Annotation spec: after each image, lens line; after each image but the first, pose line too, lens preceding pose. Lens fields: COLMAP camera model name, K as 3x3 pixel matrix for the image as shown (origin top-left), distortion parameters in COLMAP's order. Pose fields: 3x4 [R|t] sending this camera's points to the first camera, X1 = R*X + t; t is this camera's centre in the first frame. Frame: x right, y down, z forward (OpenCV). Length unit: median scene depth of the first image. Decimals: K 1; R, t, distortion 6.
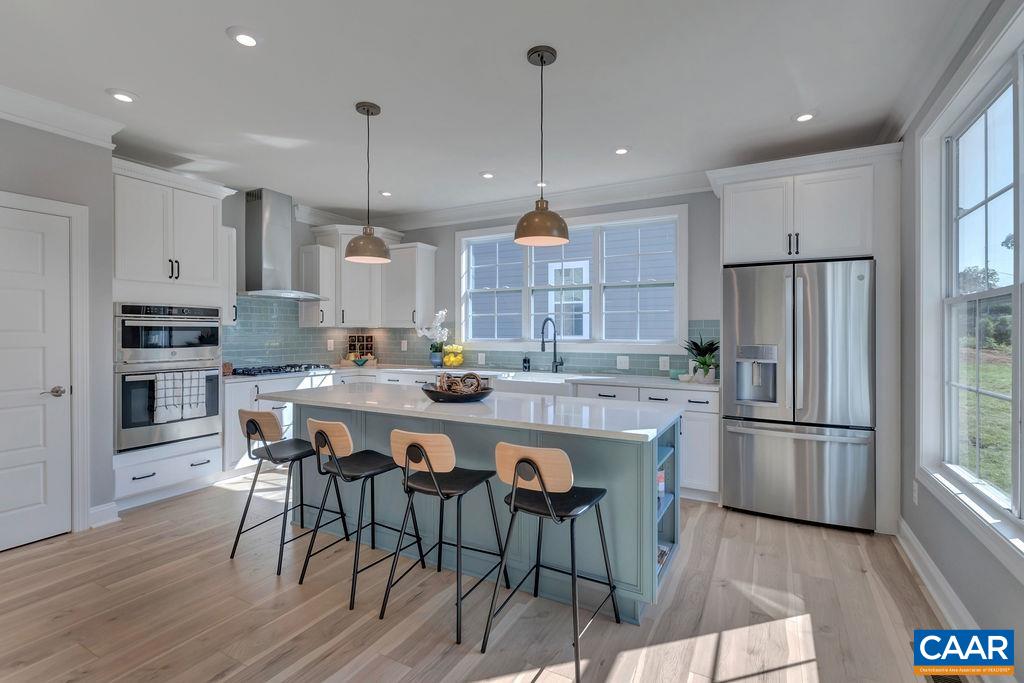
lens RADIAL K [[471.7, 0, 514.2], [0, 471.7, 333.4], [0, 0, 1]] dist [0.001593, 0.000797]
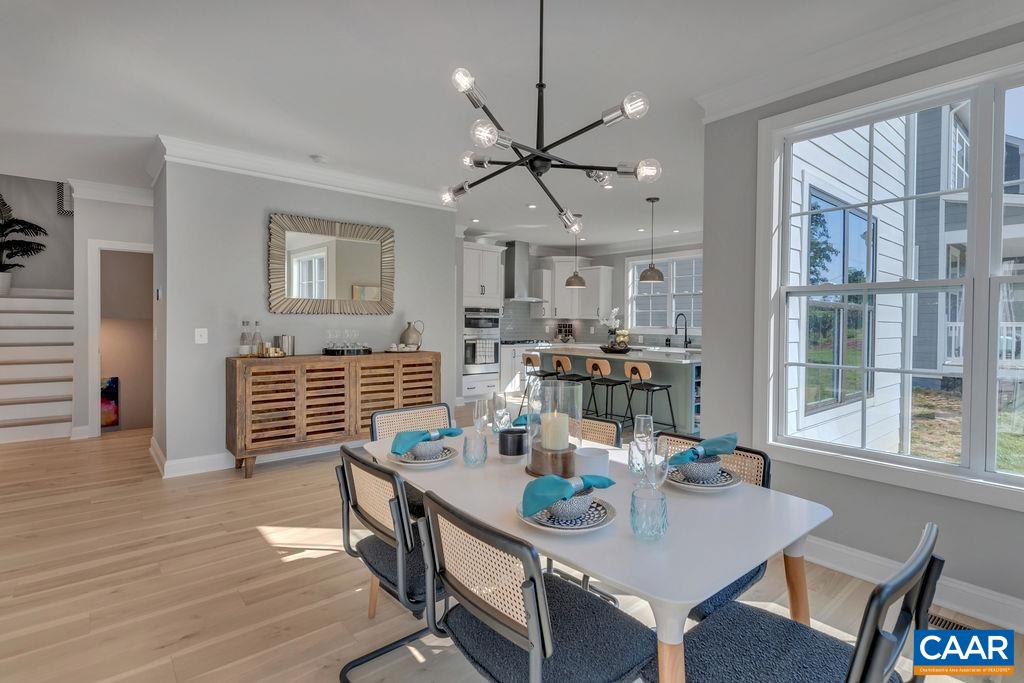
lens RADIAL K [[494.3, 0, 520.6], [0, 494.3, 333.5], [0, 0, 1]] dist [0.000414, -0.000055]
pose [[0.931117, 0.016633, -0.364341, 0.190507], [-0.009749, 0.999738, 0.020726, 0.005664], [0.364590, -0.015747, 0.931035, -0.811101]]
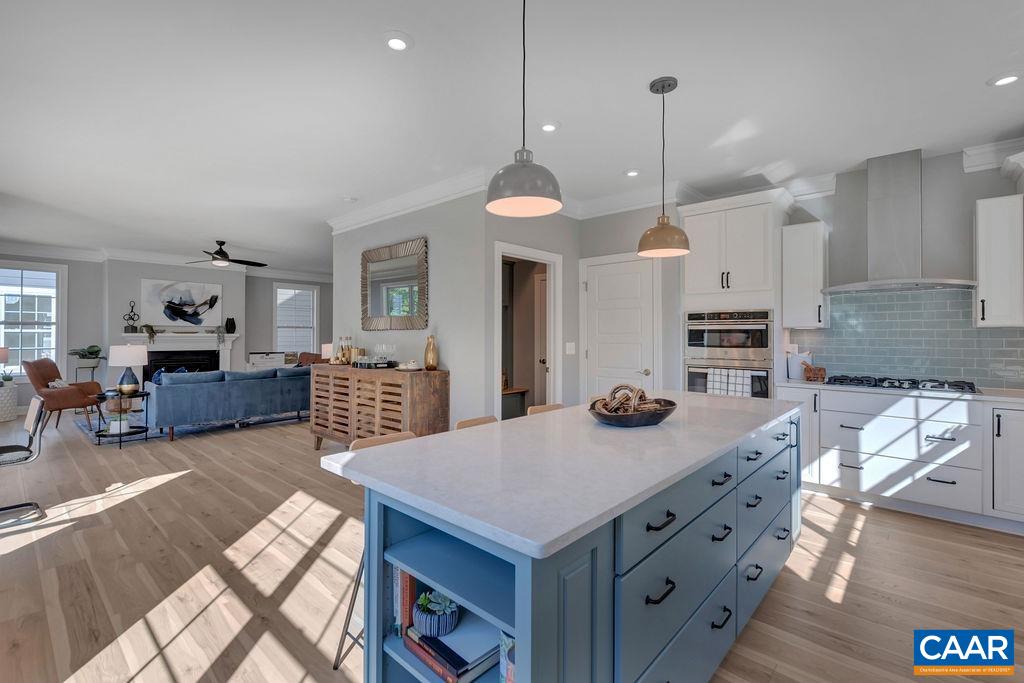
lens RADIAL K [[454.9, 0, 520.5], [0, 454.9, 335.0], [0, 0, 1]] dist [0.003664, -0.001019]
pose [[-0.214173, -0.000455, -0.976796, 0.409520], [-0.005823, 0.999983, 0.000811, 0.000914], [0.976778, 0.005862, -0.214172, 0.636482]]
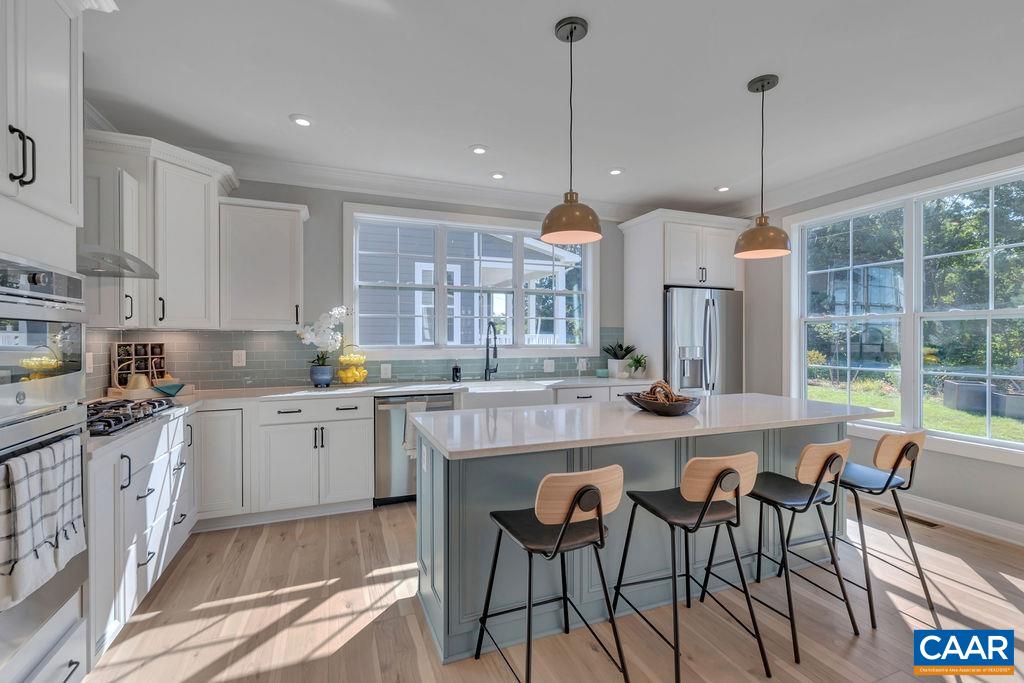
lens RADIAL K [[454.9, 0, 511.5], [0, 454.9, 336.7], [0, 0, 1]] dist [0.003664, -0.001019]
pose [[0.645982, 0.000725, 0.763352, -0.623562], [0.002599, 0.999992, -0.003150, -0.000574], [-0.763348, 0.004019, 0.645975, 0.424225]]
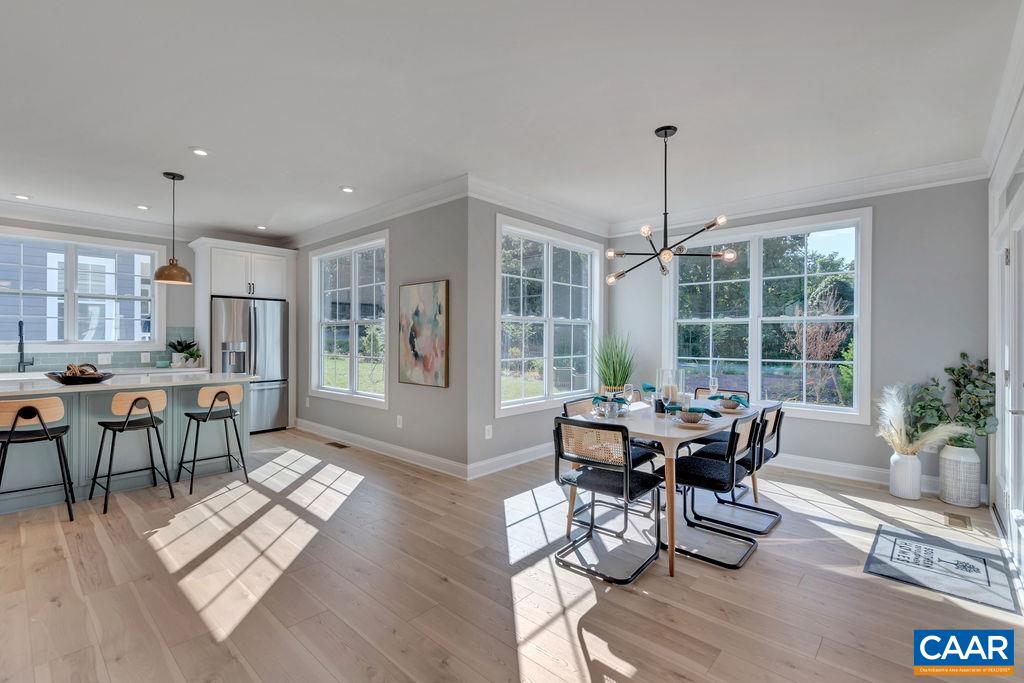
lens RADIAL K [[454.9, 0, 514.6], [0, 454.9, 337.7], [0, 0, 1]] dist [0.003664, -0.001019]
pose [[0.228687, -0.000016, 0.973500, -0.723619], [-0.000104, 1.000000, 0.000041, 0.005474], [-0.973500, -0.000111, 0.228687, -0.344296]]
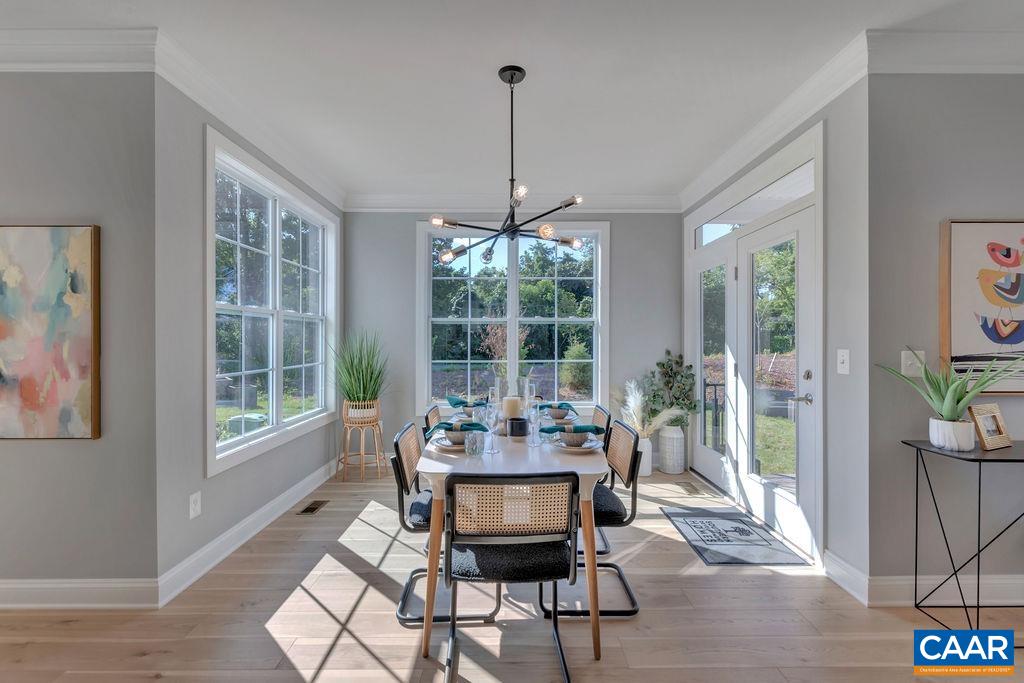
lens RADIAL K [[454.9, 0, 509.4], [0, 454.9, 341.9], [0, 0, 1]] dist [0.003664, -0.001019]
pose [[-0.480683, -0.005176, 0.876879, -0.455561], [0.003098, 0.999966, 0.007600, 0.005452], [-0.876889, 0.006370, -0.480651, -0.132742]]
